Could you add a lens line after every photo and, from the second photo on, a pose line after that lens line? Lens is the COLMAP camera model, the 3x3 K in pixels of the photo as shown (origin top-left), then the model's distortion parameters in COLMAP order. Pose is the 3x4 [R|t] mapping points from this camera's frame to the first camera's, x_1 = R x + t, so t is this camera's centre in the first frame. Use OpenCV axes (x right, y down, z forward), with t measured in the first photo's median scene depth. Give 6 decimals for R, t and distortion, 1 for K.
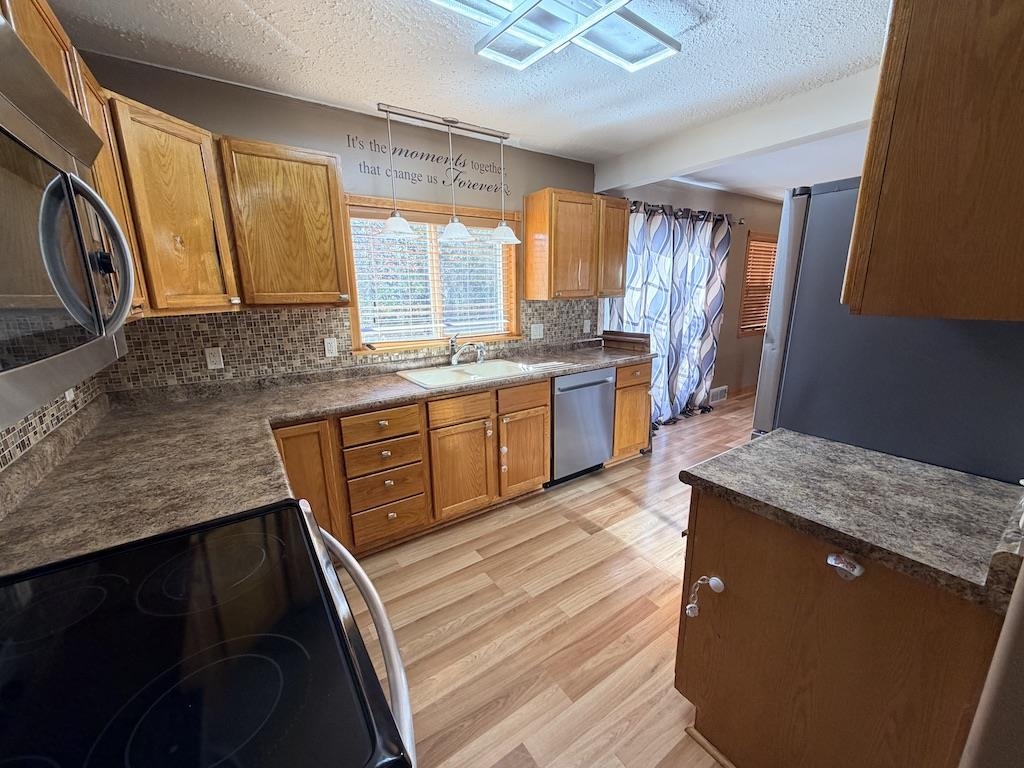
lens RADIAL K [[407.4, 0, 510.2], [0, 407.4, 382.9], [0, 0, 1]] dist [0.000385, -0.000293]
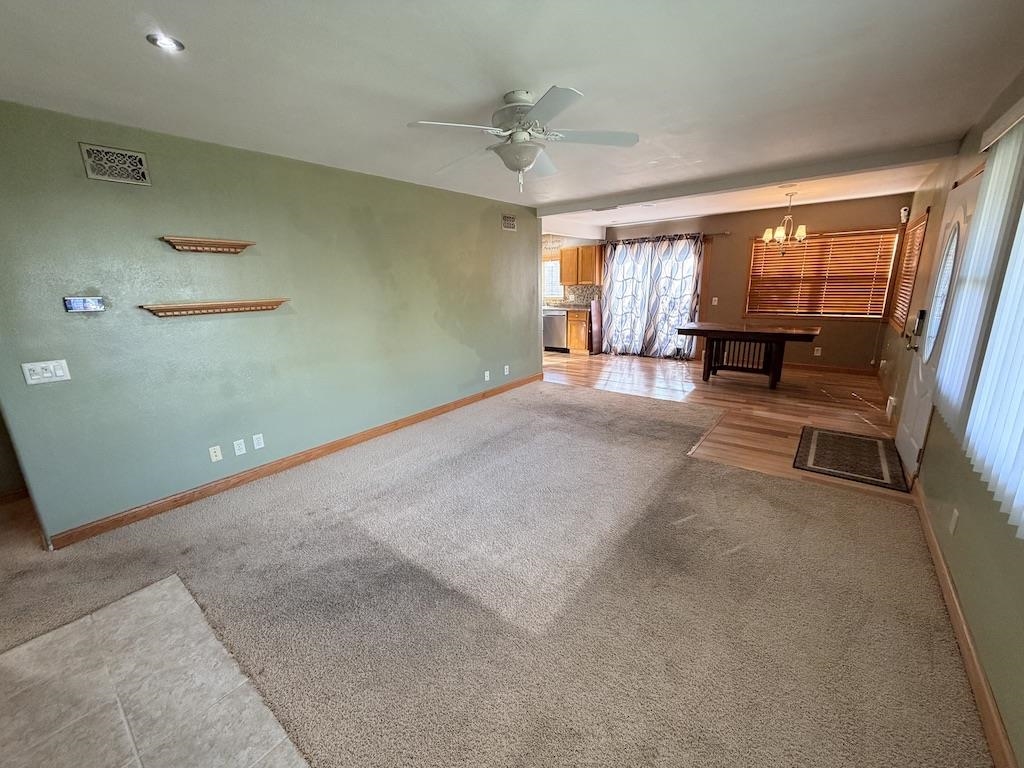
lens RADIAL K [[407.4, 0, 510.2], [0, 407.4, 382.9], [0, 0, 1]] dist [0.000385, -0.000293]
pose [[0.295761, 0.238756, -0.924944, 2.811695], [-0.195527, 0.962893, 0.186029, -0.013460], [0.935037, 0.125831, 0.331469, -0.178281]]
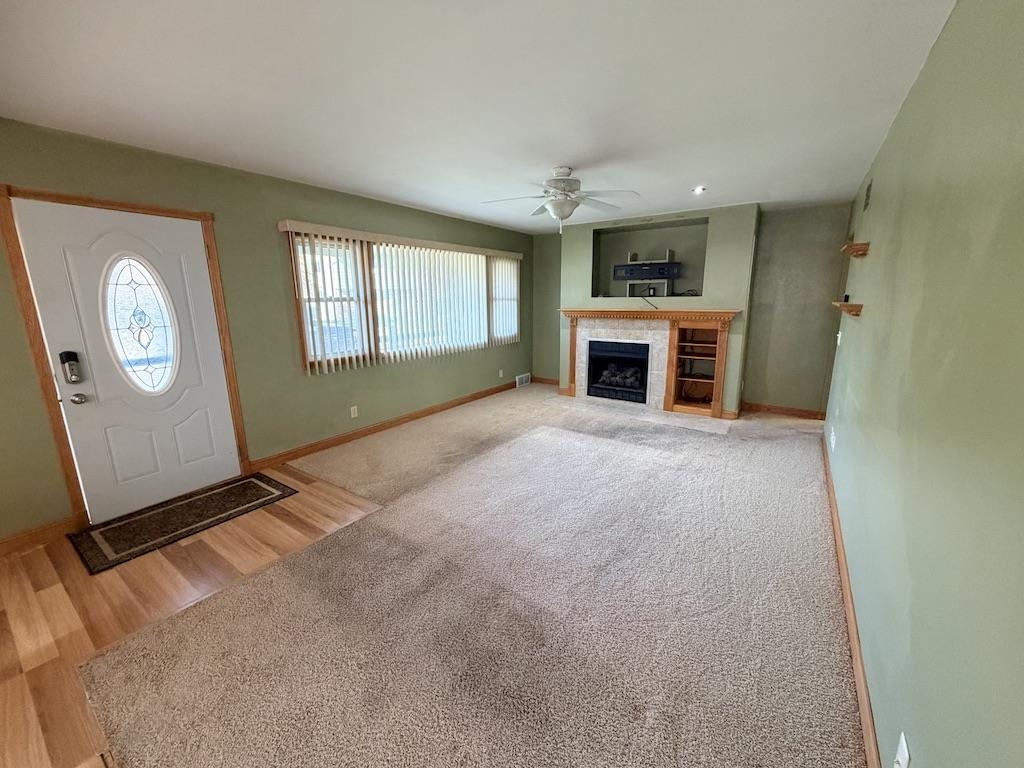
lens RADIAL K [[407.4, 0, 510.2], [0, 407.4, 382.9], [0, 0, 1]] dist [0.000385, -0.000293]
pose [[-0.352764, -0.178484, 0.918532, 0.974418], [0.226930, 0.936015, 0.269034, -0.171346], [-0.907777, 0.303348, -0.289689, 0.626115]]
